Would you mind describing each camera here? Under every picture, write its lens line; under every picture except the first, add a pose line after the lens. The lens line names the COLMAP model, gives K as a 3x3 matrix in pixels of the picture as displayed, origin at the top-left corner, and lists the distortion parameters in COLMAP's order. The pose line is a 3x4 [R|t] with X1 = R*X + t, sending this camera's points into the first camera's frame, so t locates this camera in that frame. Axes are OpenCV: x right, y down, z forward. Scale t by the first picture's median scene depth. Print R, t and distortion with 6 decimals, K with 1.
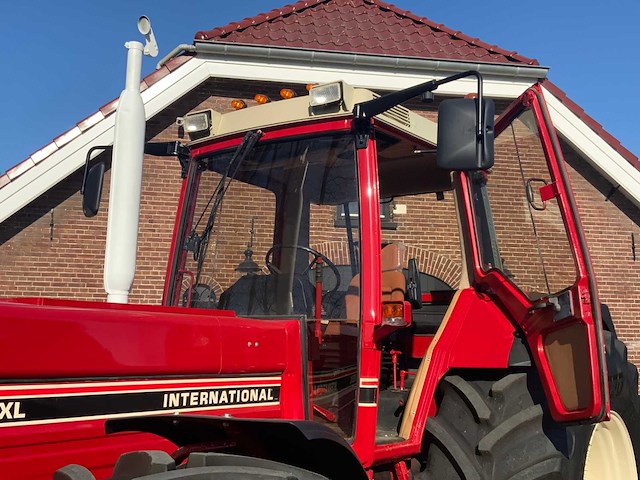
lens RADIAL K [[742.8, 0, 320.9], [0, 742.8, 239.7], [0, 0, 1]] dist [0.062263, 0.000000]
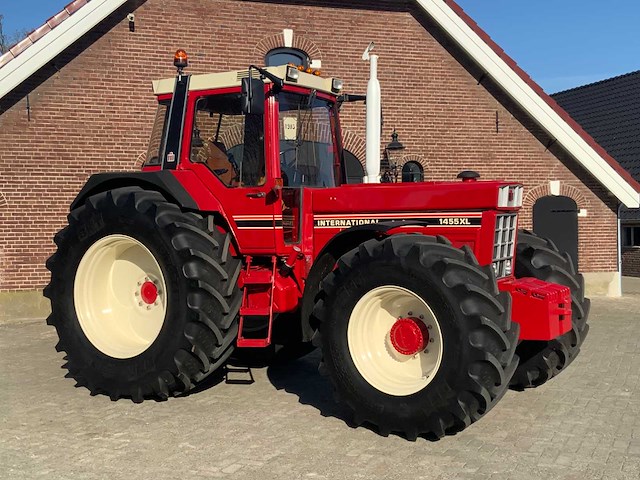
lens RADIAL K [[836.0, 0, 319.3], [0, 836.0, 238.4], [0, 0, 1]] dist [0.072908, 0.000000]
pose [[0.988949, -0.024432, 0.146226, -0.099507], [-0.001711, 0.984380, 0.176046, -0.050723], [-0.148243, -0.174351, 0.973461, -0.401371]]
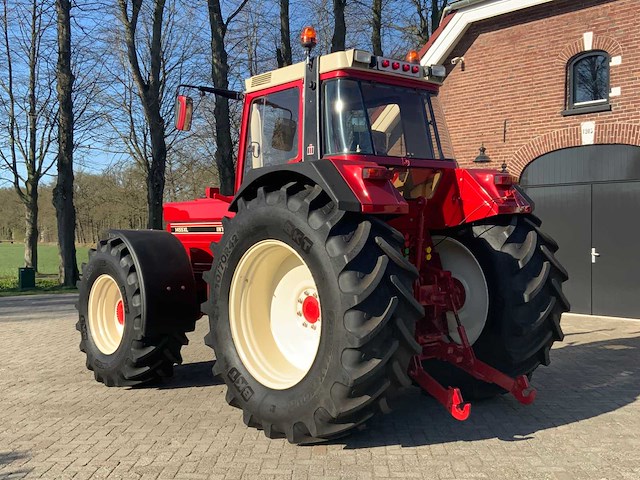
lens RADIAL K [[764.1, 0, 322.1], [0, 764.1, 234.9], [0, 0, 1]] dist [0.060185, 0.000000]
pose [[0.523290, -0.009990, -0.852096, 0.934064], [0.142511, 0.986875, 0.075949, 0.023230], [0.840154, -0.161177, 0.517845, -0.034094]]
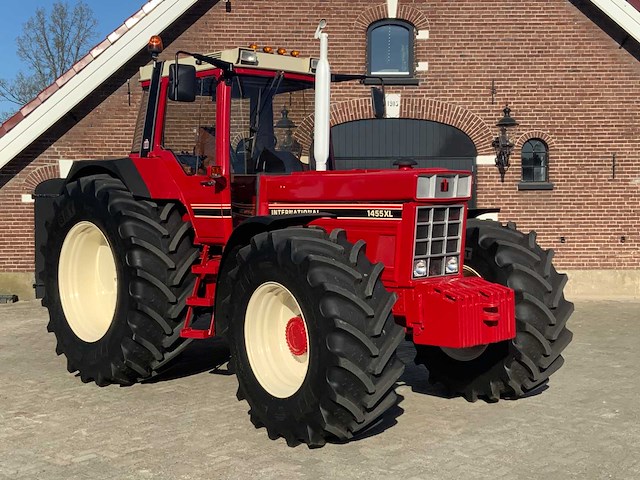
lens RADIAL K [[886.6, 0, 319.5], [0, 886.6, 239.0], [0, 0, 1]] dist [0.077419, 0.000000]
pose [[0.987961, -0.007174, -0.154535, 0.168621], [0.037694, 0.979982, 0.195487, -0.057154], [0.150039, -0.198958, 0.968454, -0.404008]]
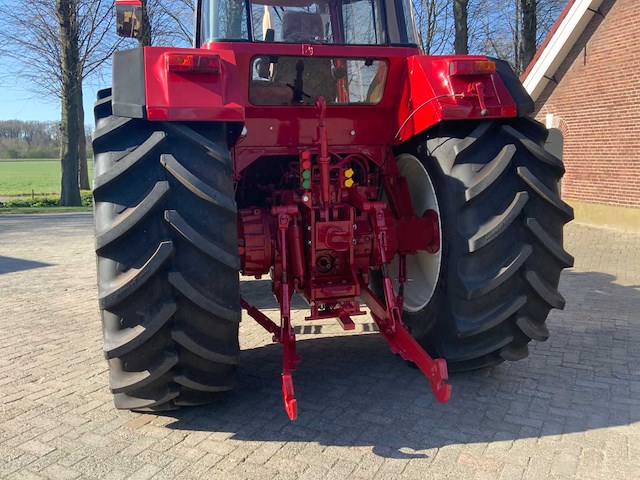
lens RADIAL K [[602.0, 0, 323.6], [0, 602.0, 237.6], [0, 0, 1]] dist [0.015050, 0.000000]
pose [[0.094238, 0.121640, -0.988090, 0.801114], [0.163533, 0.977134, 0.135888, 0.084161], [0.982027, -0.174391, 0.072191, 0.326701]]
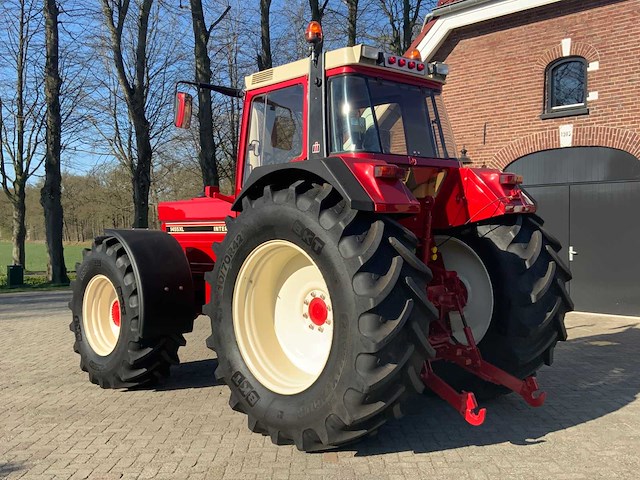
lens RADIAL K [[716.1, 0, 321.8], [0, 716.1, 234.8], [0, 0, 1]] dist [0.049339, 0.000000]
pose [[0.554963, -0.008120, -0.831836, 0.874785], [0.139678, 0.986665, 0.083556, 0.022158], [0.820065, -0.162560, 0.548697, -0.028658]]
